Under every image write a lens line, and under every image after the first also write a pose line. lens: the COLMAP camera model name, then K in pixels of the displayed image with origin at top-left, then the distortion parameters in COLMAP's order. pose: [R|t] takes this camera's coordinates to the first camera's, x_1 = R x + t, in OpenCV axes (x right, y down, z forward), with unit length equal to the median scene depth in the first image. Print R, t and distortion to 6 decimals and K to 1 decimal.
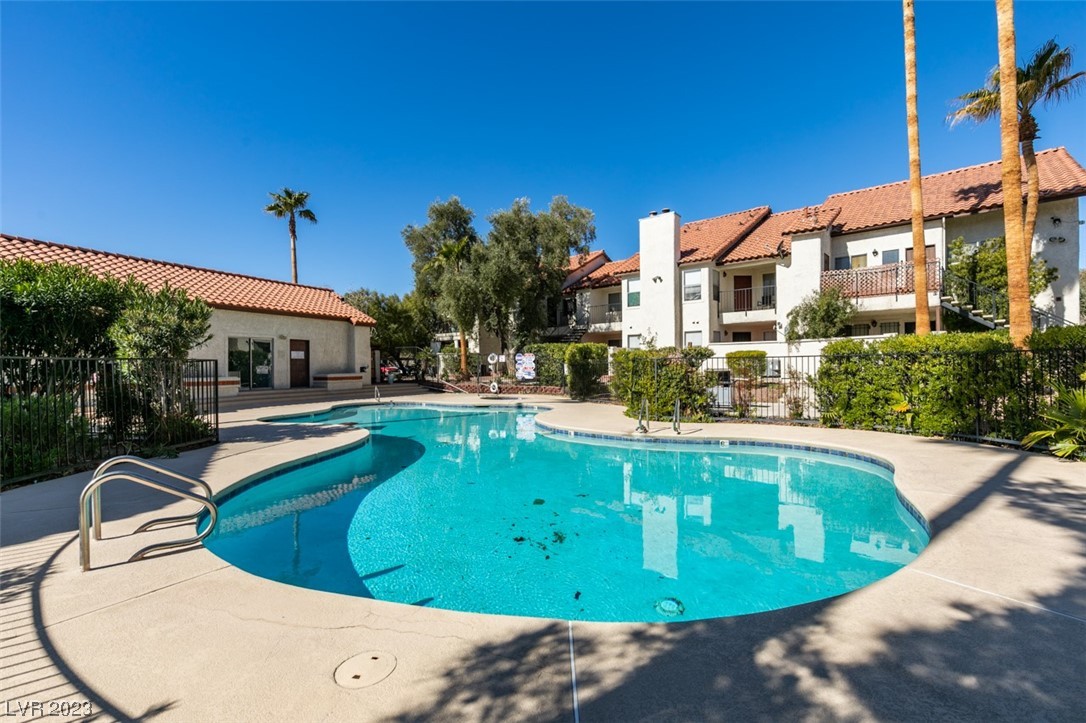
lens RADIAL K [[489.8, 0, 539.7], [0, 489.8, 359.7], [0, 0, 1]] dist [-0.000498, -0.001210]
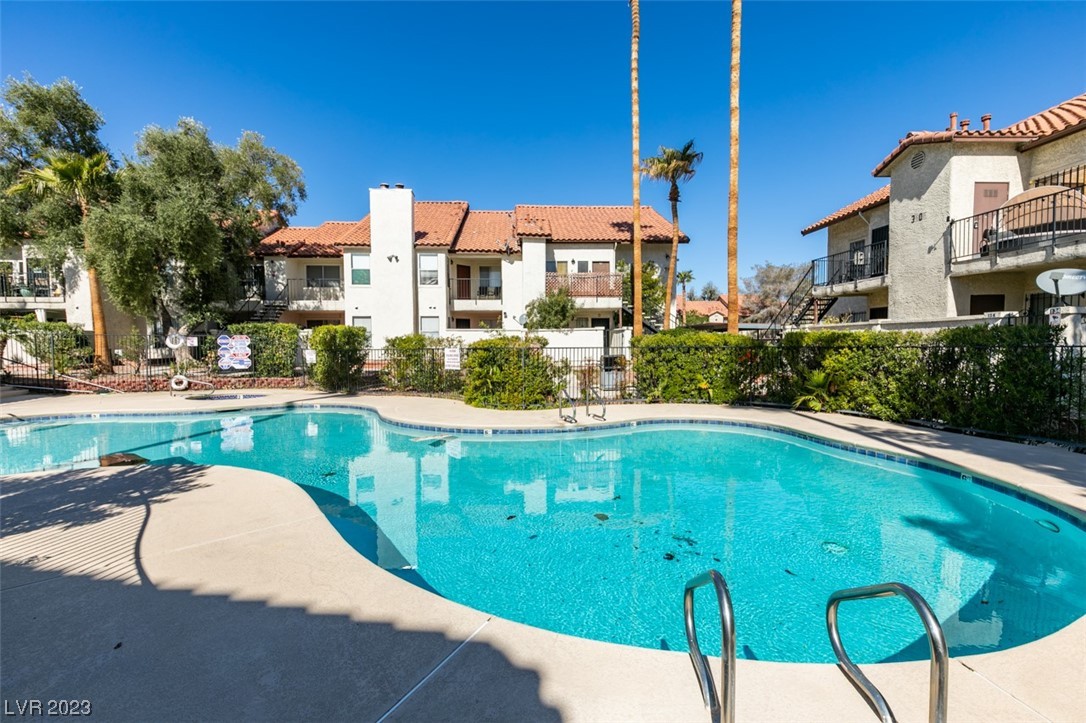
lens RADIAL K [[489.8, 0, 544.1], [0, 489.8, 360.0], [0, 0, 1]] dist [-0.000498, -0.001210]
pose [[0.705841, -0.015103, 0.708209, -0.225233], [-0.012683, 0.999343, 0.033953, -0.006309], [-0.708257, -0.032947, 0.705186, 0.134063]]
